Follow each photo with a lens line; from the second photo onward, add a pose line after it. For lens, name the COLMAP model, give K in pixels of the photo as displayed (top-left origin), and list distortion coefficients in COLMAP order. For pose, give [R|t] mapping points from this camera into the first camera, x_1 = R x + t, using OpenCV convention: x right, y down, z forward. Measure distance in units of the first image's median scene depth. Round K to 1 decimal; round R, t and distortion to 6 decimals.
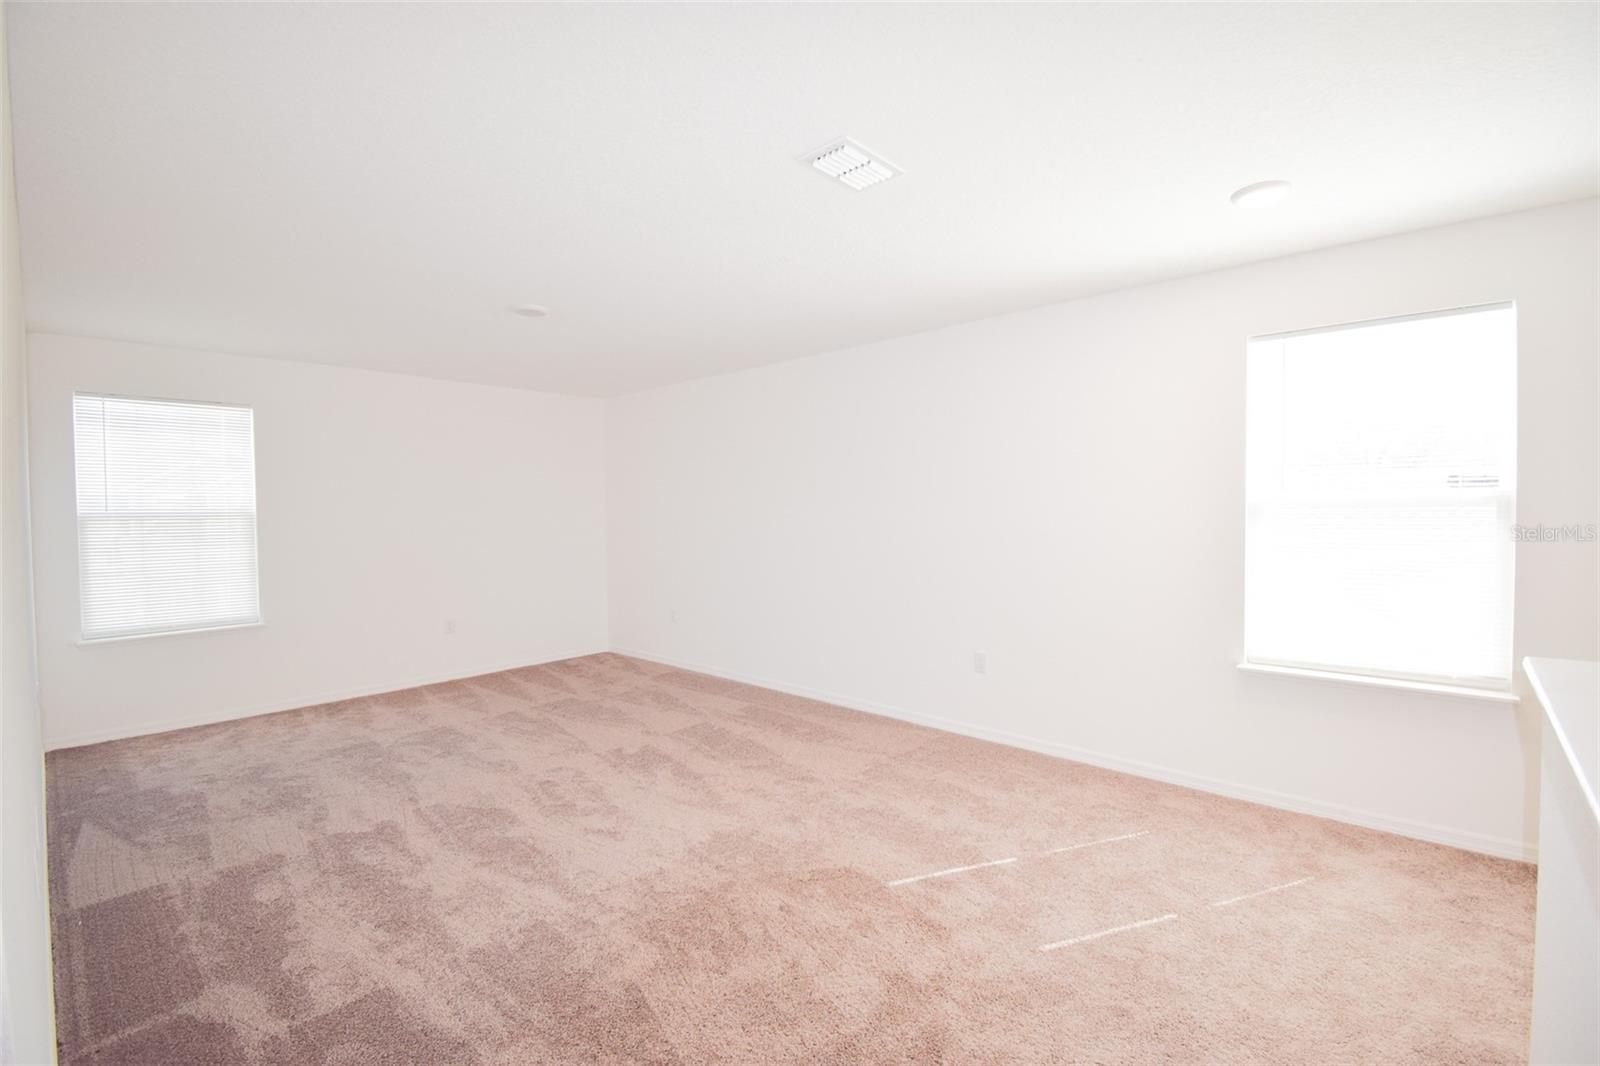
lens RADIAL K [[708.0, 0, 806.4], [0, 708.0, 527.7], [0, 0, 1]] dist [0.015034, -0.023567]
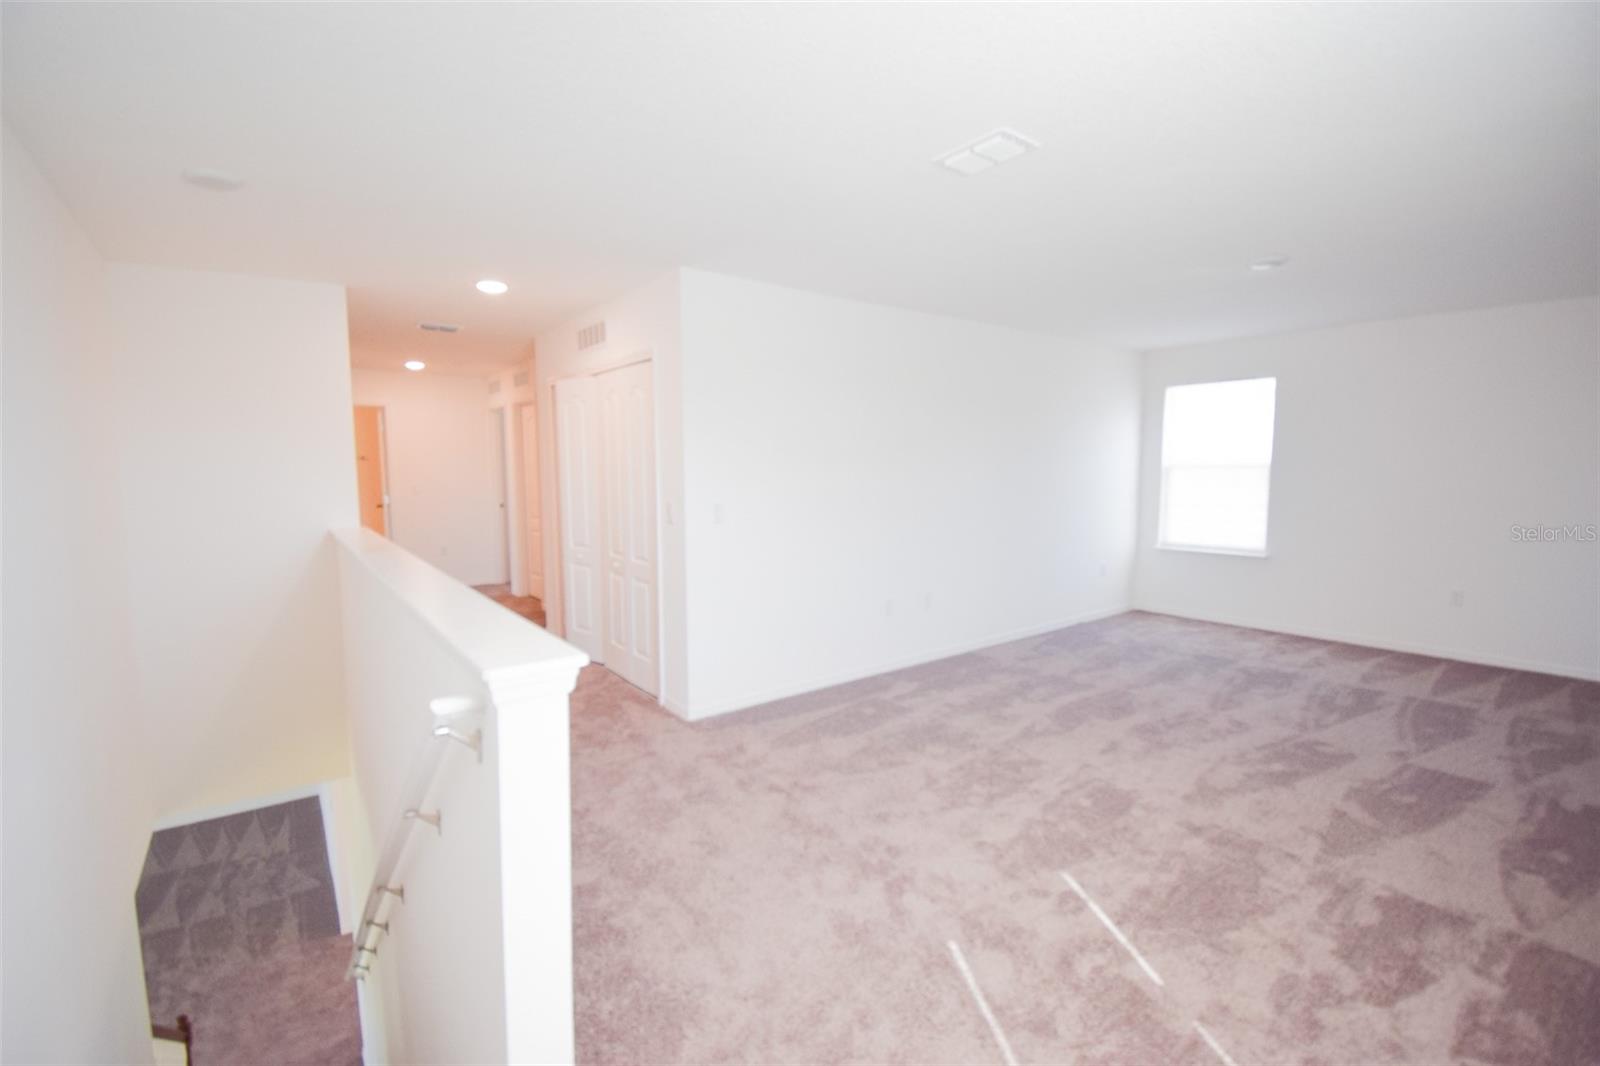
lens RADIAL K [[708.0, 0, 806.4], [0, 708.0, 527.7], [0, 0, 1]] dist [0.015034, -0.023567]
pose [[-0.188220, 0.097253, -0.977300, 0.759954], [-0.018055, 0.994574, 0.102449, -0.032269], [0.981961, 0.036928, -0.185443, 0.589265]]
